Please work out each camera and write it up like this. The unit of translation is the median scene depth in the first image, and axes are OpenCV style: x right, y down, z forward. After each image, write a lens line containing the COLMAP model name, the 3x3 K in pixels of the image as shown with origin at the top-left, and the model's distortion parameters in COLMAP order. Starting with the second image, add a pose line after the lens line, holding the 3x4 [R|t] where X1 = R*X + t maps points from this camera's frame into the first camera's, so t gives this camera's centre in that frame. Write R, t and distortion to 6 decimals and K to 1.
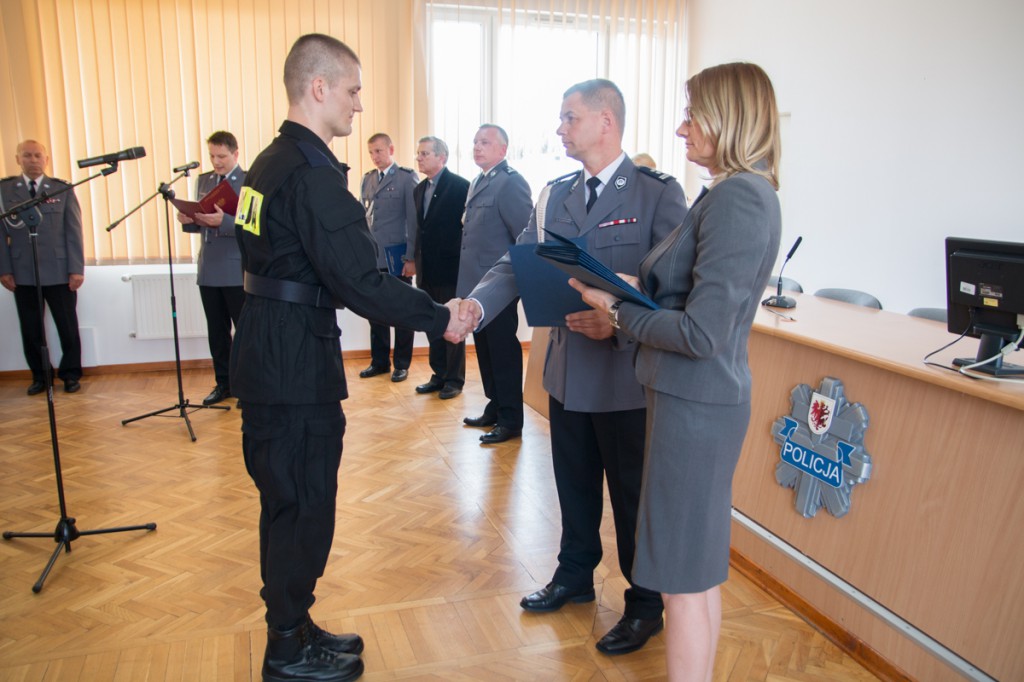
lens RADIAL K [[811.2, 0, 518.4], [0, 811.2, 354.8], [0, 0, 1]] dist [-0.119916, 0.112800]
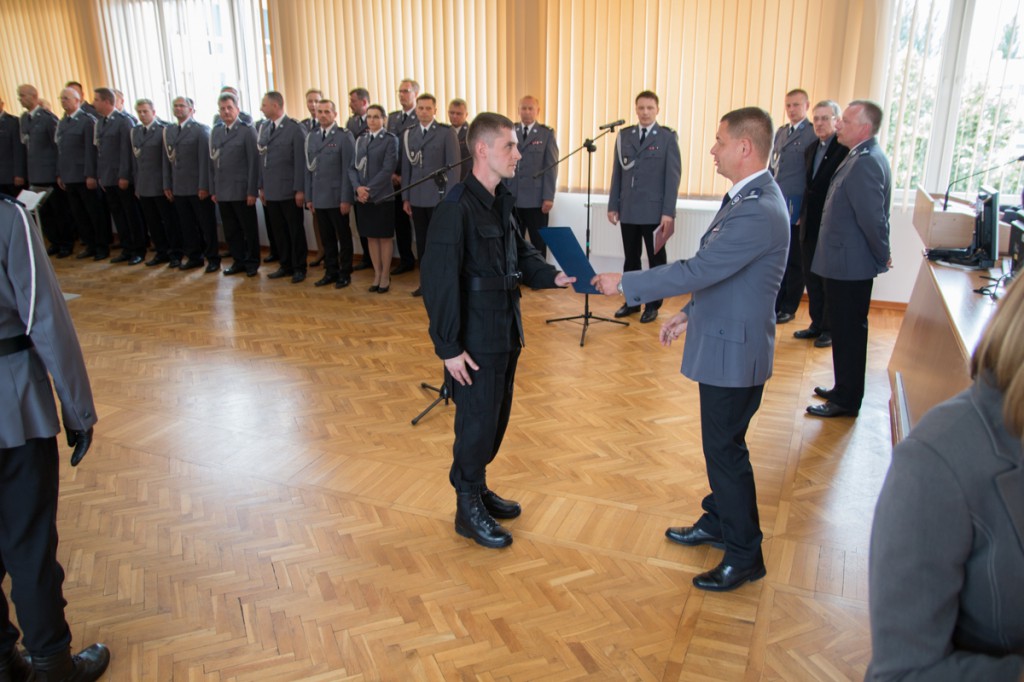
lens RADIAL K [[811.2, 0, 510.4], [0, 811.2, 351.1], [0, 0, 1]] dist [-0.119916, 0.112800]
pose [[0.752941, 0.195055, -0.628517, 0.378658], [-0.122607, 0.979921, 0.157231, -0.085820], [0.646566, -0.041325, 0.761738, -0.069249]]
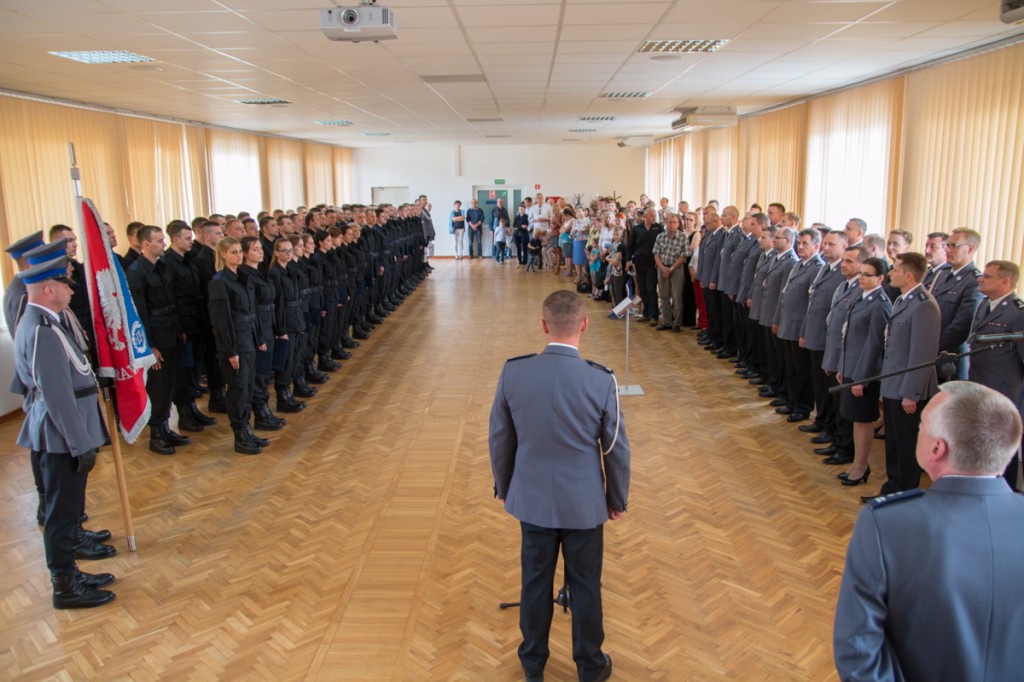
lens RADIAL K [[811.2, 0, 511.5], [0, 811.2, 353.5], [0, 0, 1]] dist [-0.119916, 0.112800]
pose [[-0.334290, 0.188166, -0.923495, 0.493365], [-0.189724, 0.946372, 0.261504, -0.396964], [0.923177, 0.262627, -0.280663, 0.966562]]
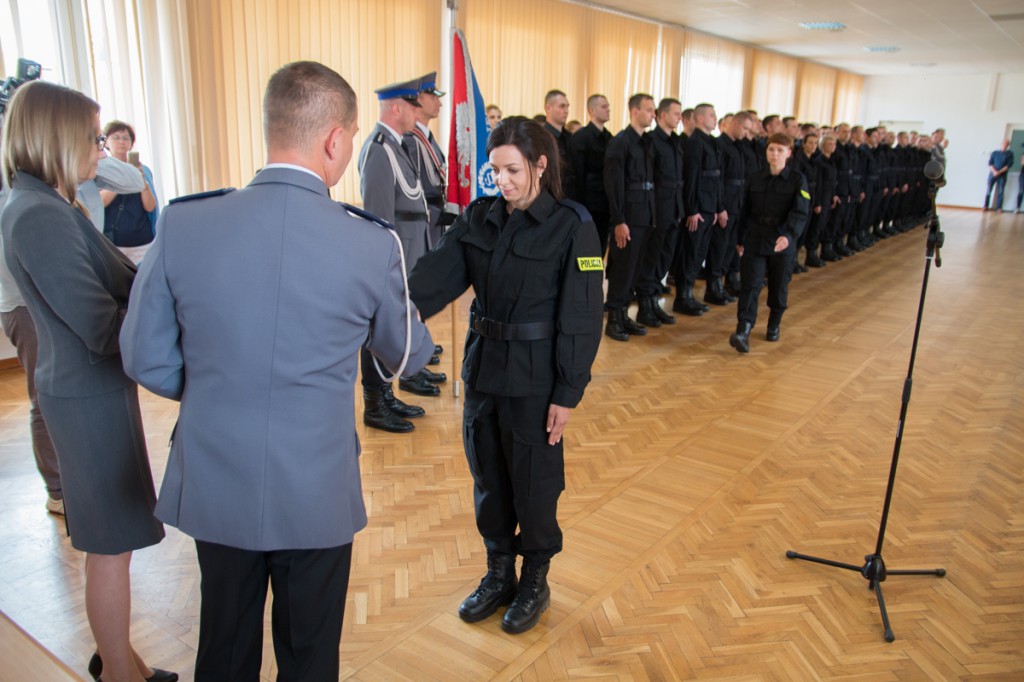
lens RADIAL K [[811.2, 0, 514.7], [0, 811.2, 345.2], [0, 0, 1]] dist [-0.119916, 0.112800]
pose [[-0.819230, 0.118068, -0.561179, 0.219154], [-0.155019, 0.896550, 0.414930, -0.273343], [0.552115, 0.426916, -0.716178, 1.079449]]
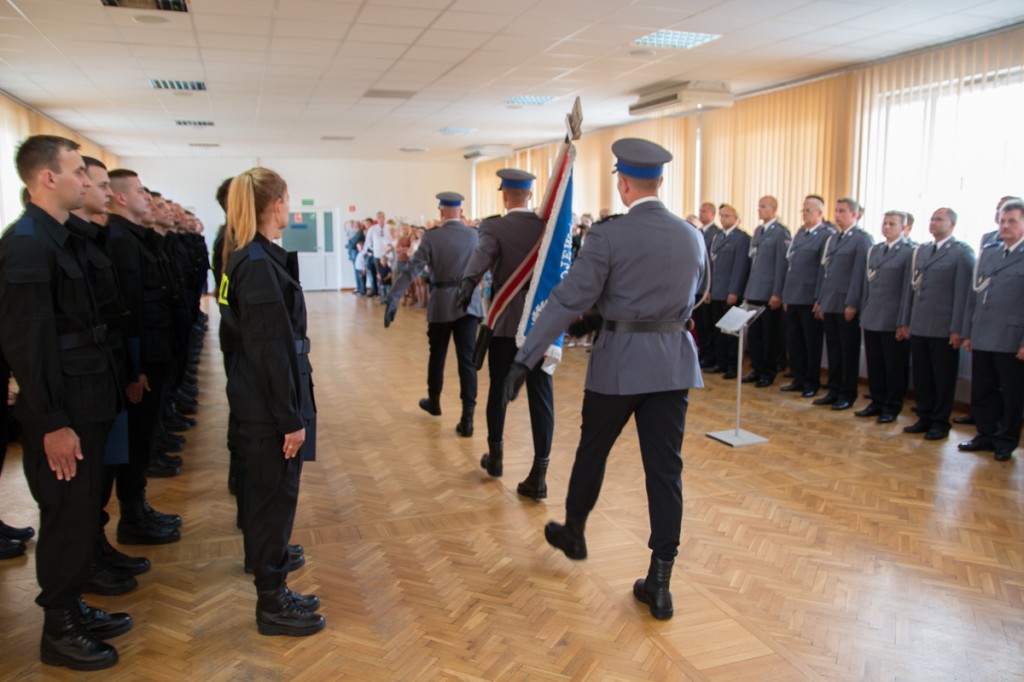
lens RADIAL K [[811.2, 0, 513.4], [0, 811.2, 356.0], [0, 0, 1]] dist [-0.119916, 0.112800]
pose [[0.009077, 0.144881, -0.989407, -0.117757], [-0.206967, 0.968295, 0.139891, -0.064139], [0.978306, 0.203504, 0.038775, 0.141722]]
